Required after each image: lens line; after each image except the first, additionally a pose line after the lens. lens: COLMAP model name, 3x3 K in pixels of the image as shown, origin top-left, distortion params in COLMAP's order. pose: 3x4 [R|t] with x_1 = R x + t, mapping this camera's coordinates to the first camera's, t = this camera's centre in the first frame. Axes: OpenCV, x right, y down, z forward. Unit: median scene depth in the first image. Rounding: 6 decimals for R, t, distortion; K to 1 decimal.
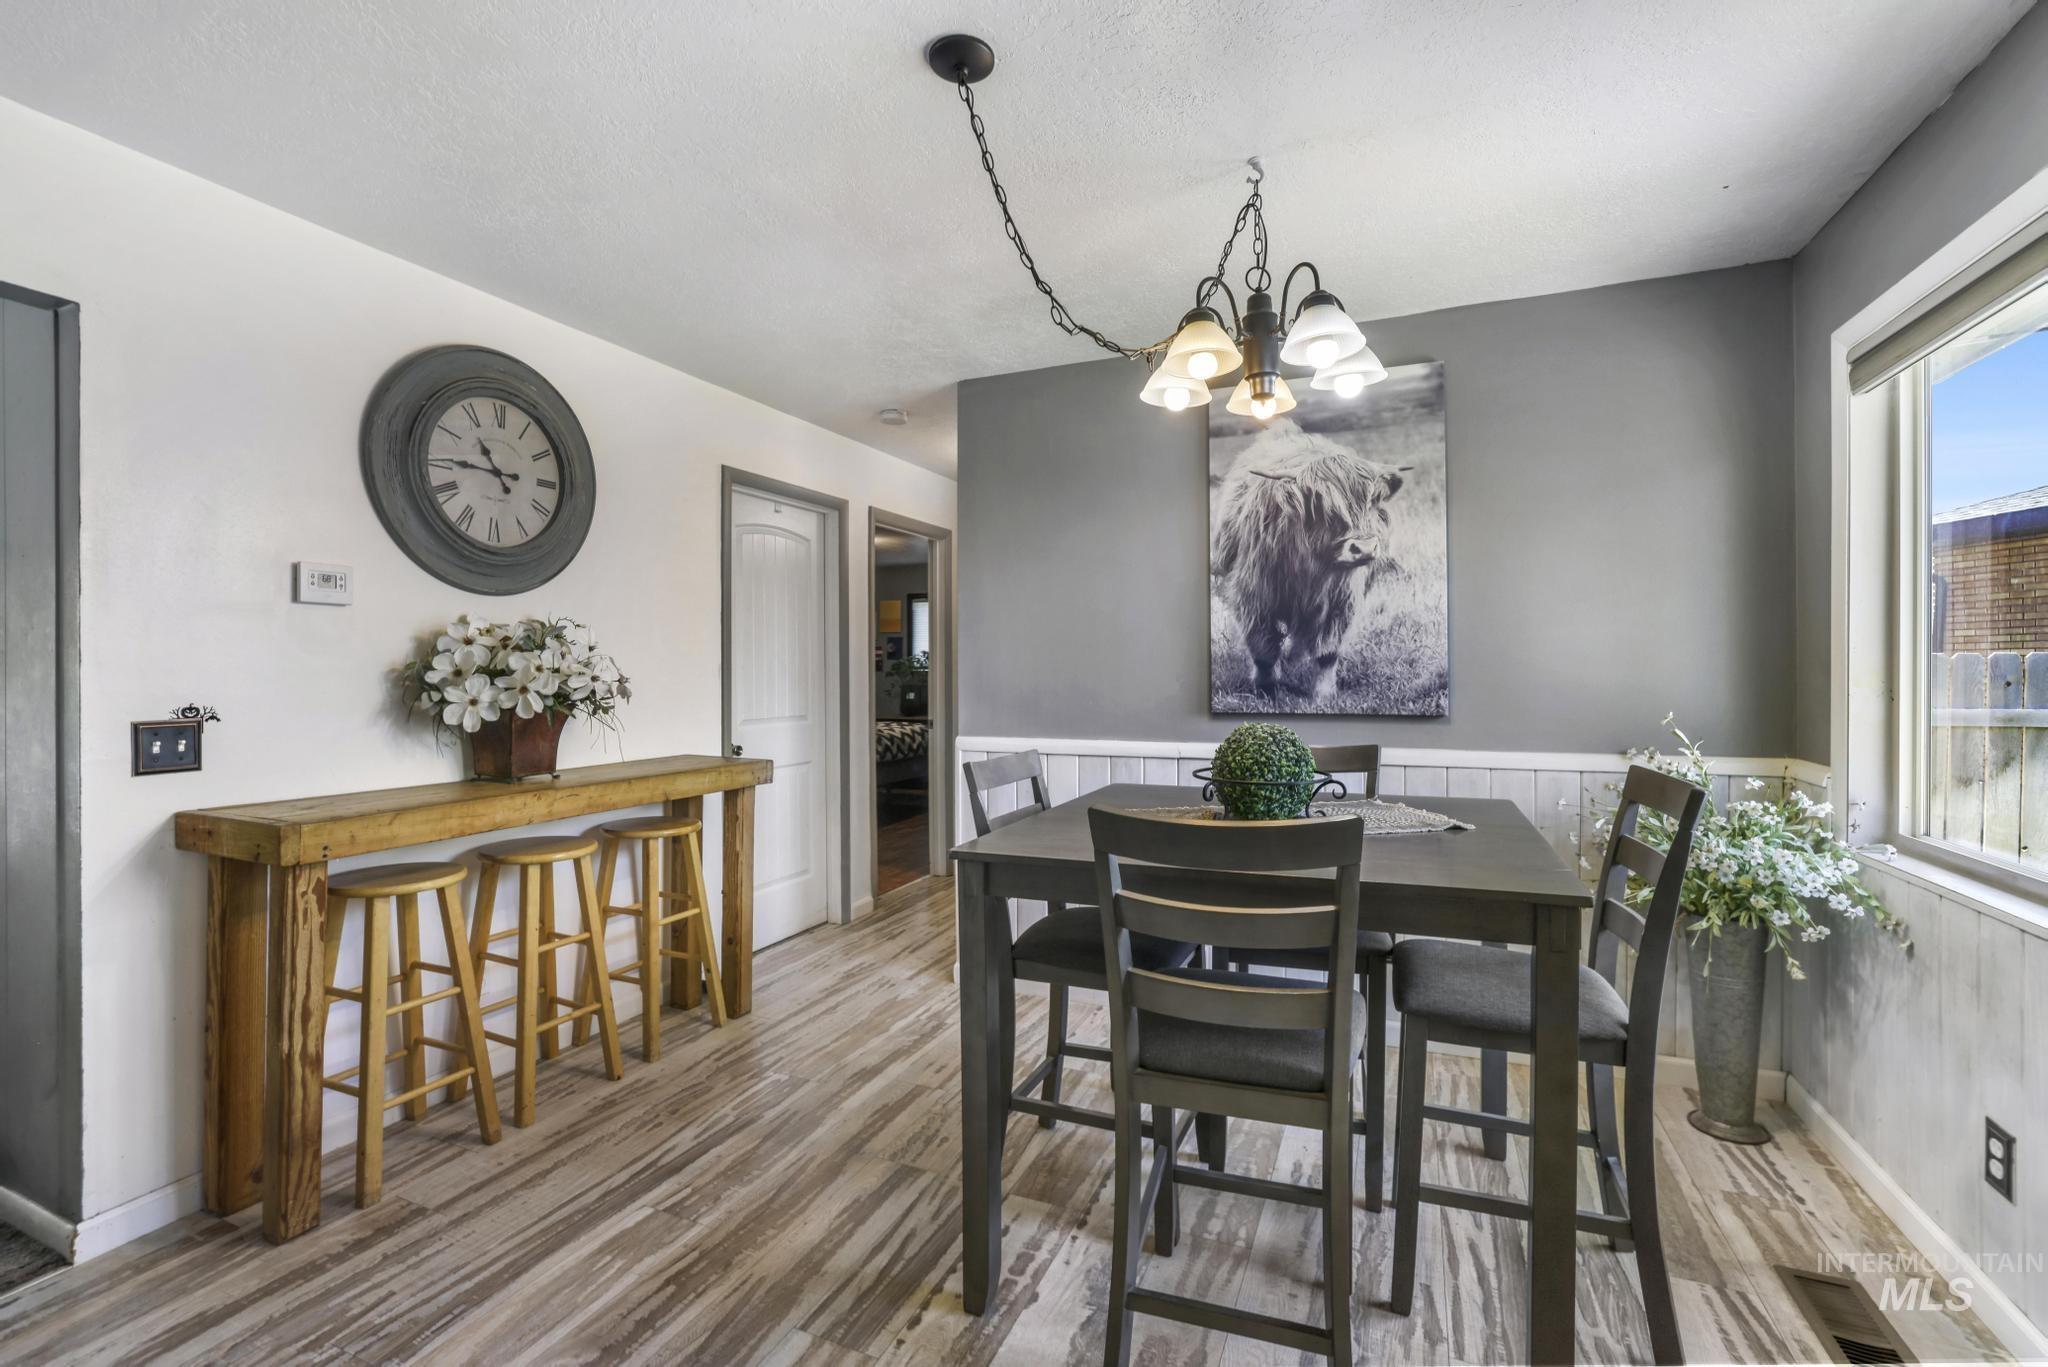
lens RADIAL K [[934.5, 0, 1025.4], [0, 934.5, 679.2], [0, 0, 1]] dist [-0.034435, 0.012233]
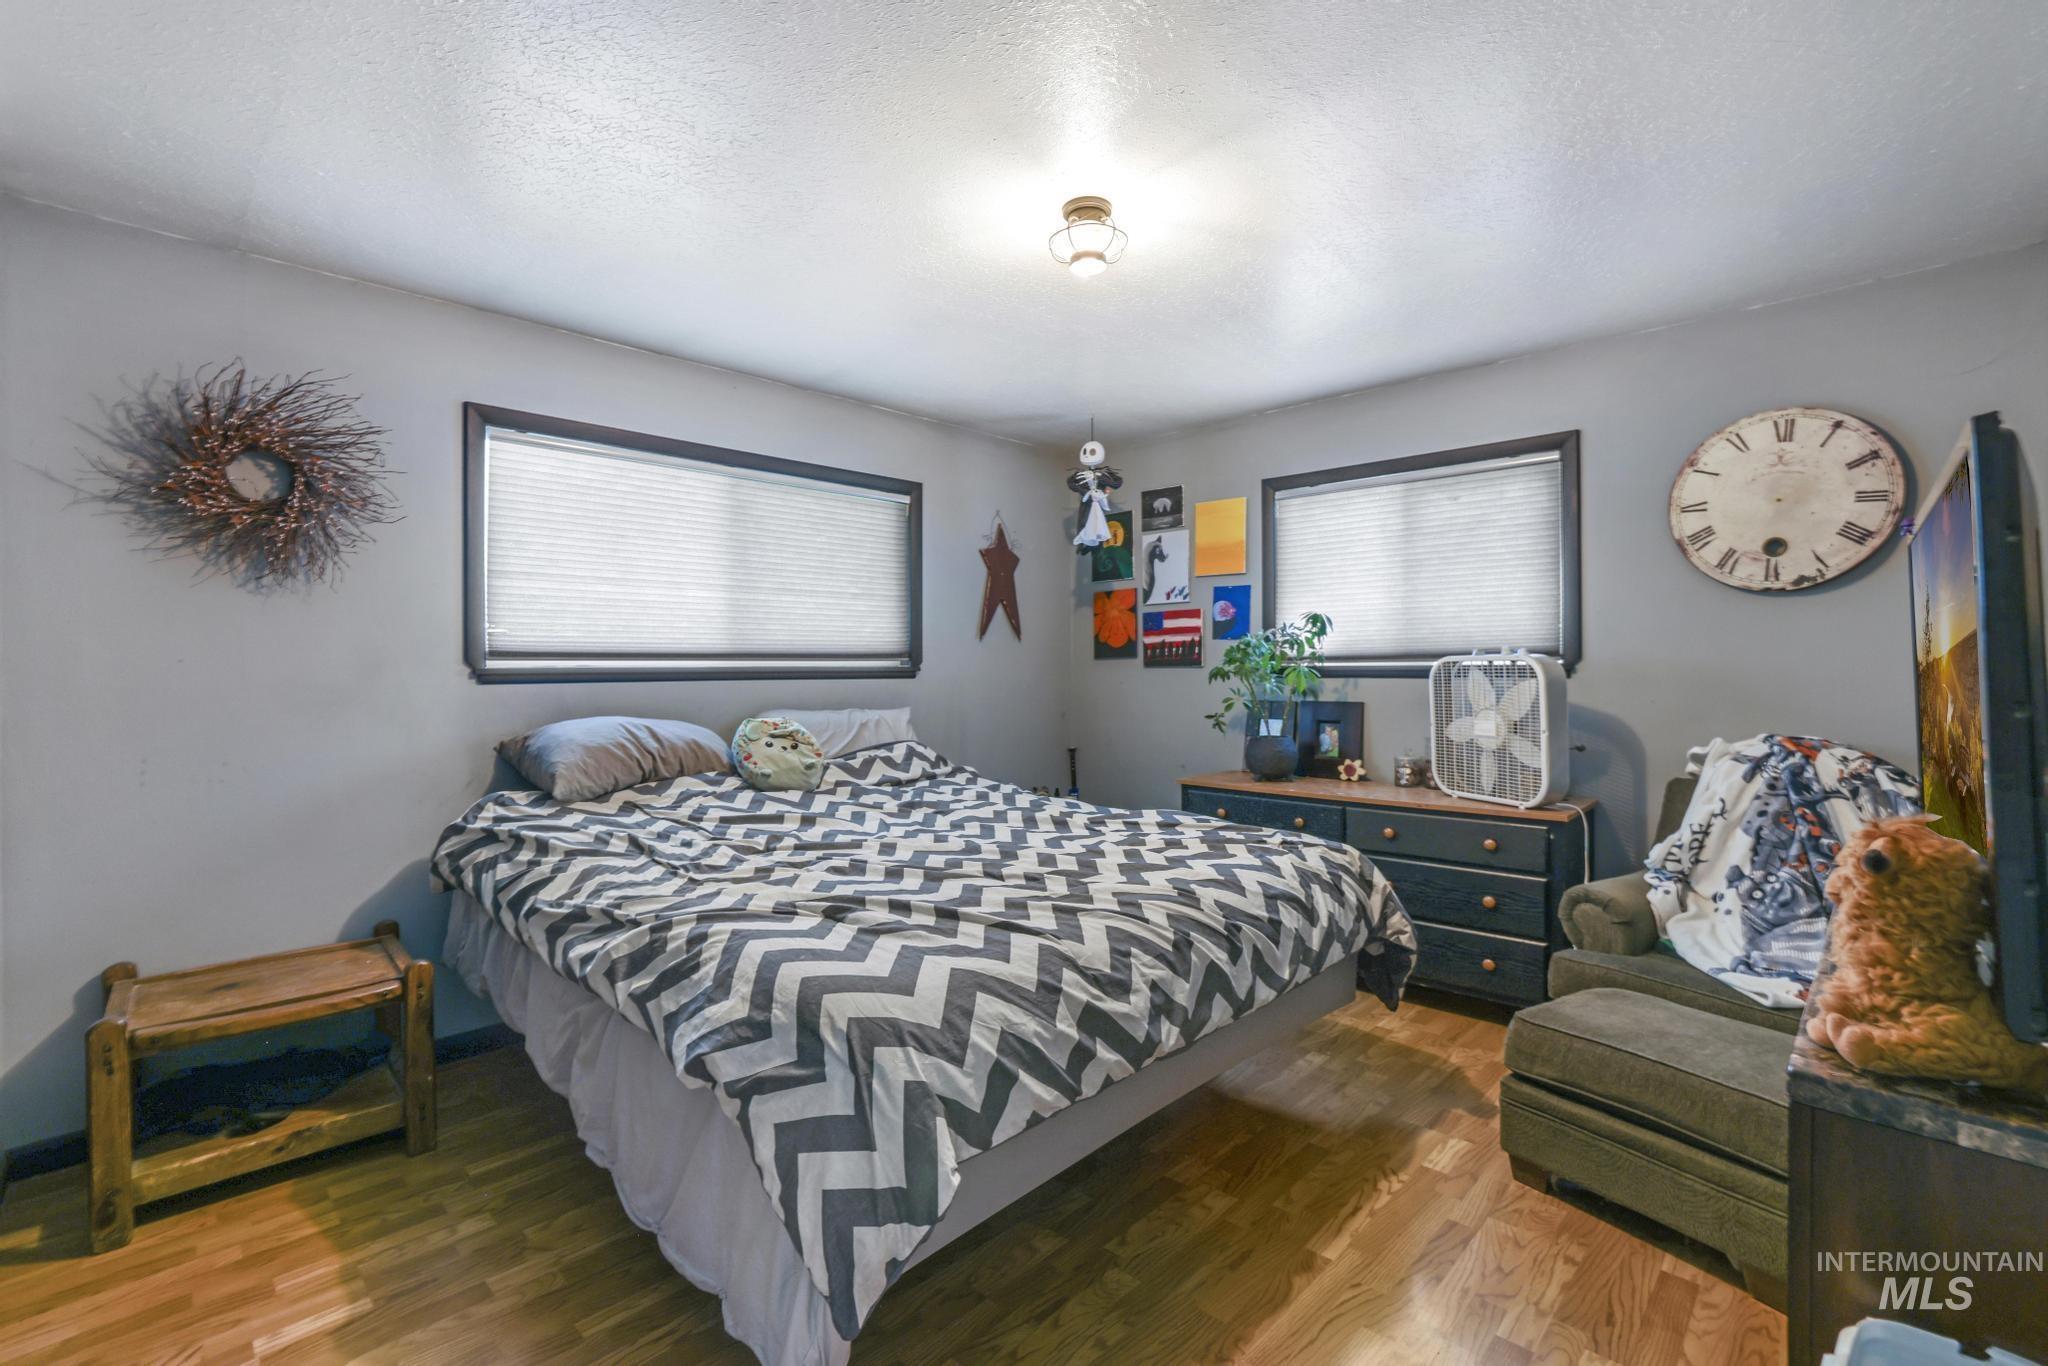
lens RADIAL K [[934.5, 0, 1024.7], [0, 934.5, 678.5], [0, 0, 1]] dist [-0.034435, 0.012233]
pose [[0.940180, -0.004327, -0.340652, -0.103508], [0.003788, 0.999990, -0.002246, -0.003868], [0.340658, 0.000821, 0.940187, 0.702312]]
